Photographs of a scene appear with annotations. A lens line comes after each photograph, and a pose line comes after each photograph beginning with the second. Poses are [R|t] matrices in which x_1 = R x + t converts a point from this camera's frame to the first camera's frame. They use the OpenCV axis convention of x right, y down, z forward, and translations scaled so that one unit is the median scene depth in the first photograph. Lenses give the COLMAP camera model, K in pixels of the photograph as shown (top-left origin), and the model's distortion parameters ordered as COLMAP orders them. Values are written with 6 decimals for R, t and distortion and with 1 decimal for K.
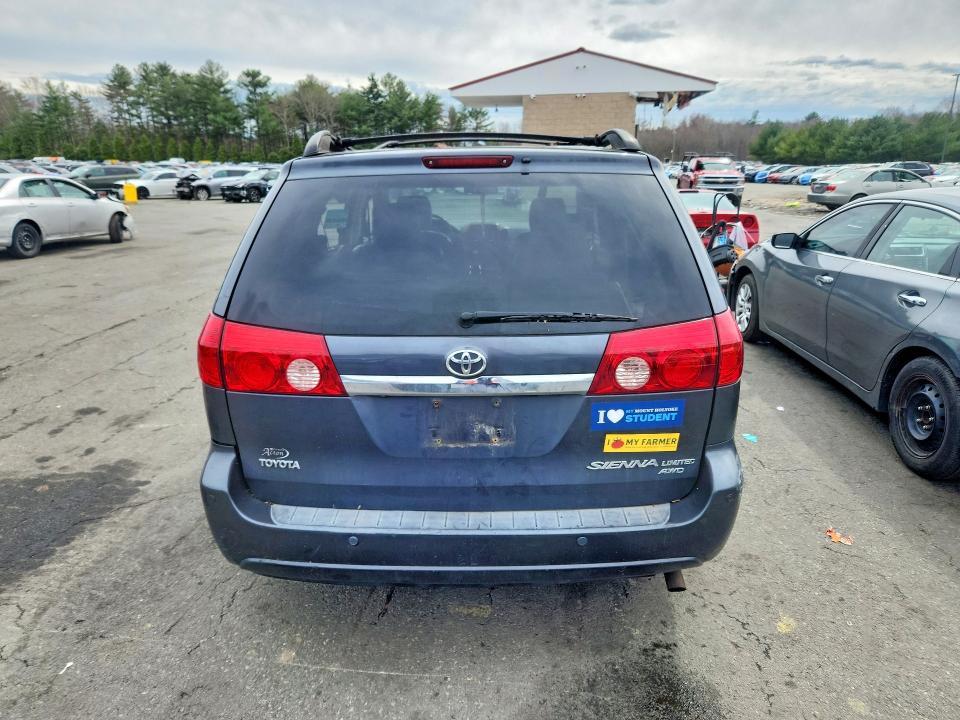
lens RADIAL K [[700.6, 0, 484.3], [0, 700.6, 356.3], [0, 0, 1]] dist [0.055785, -0.054088]
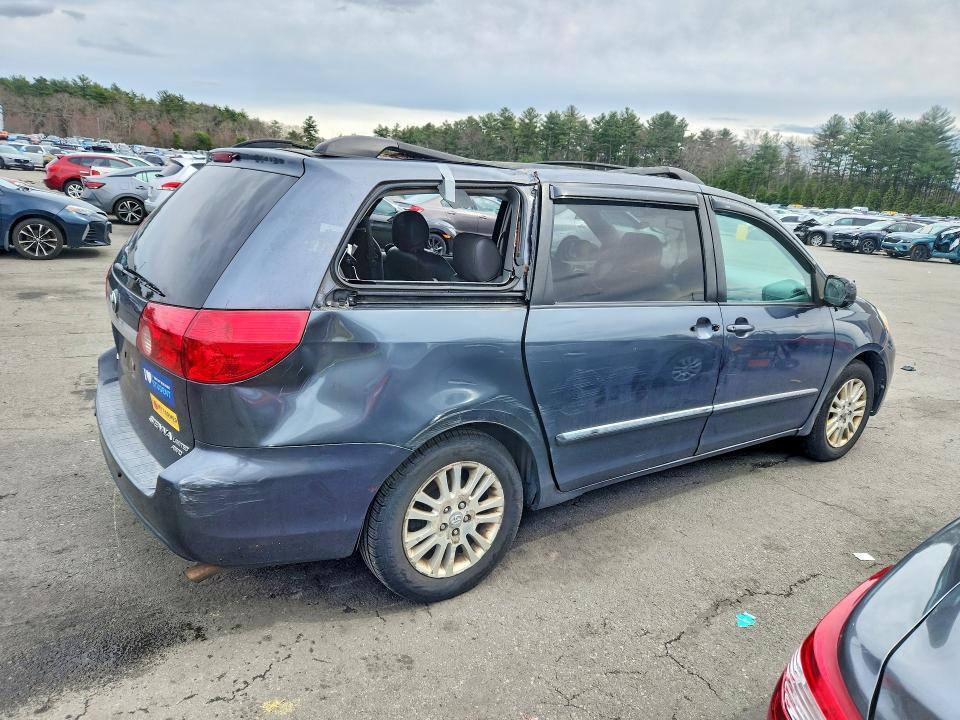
lens RADIAL K [[700.6, 0, 484.3], [0, 700.6, 356.3], [0, 0, 1]] dist [0.055785, -0.054088]
pose [[0.554004, 0.234791, -0.798720, 0.108574], [-0.287905, 0.954243, 0.080813, -0.014989], [0.781147, 0.185185, 0.596252, 0.058583]]
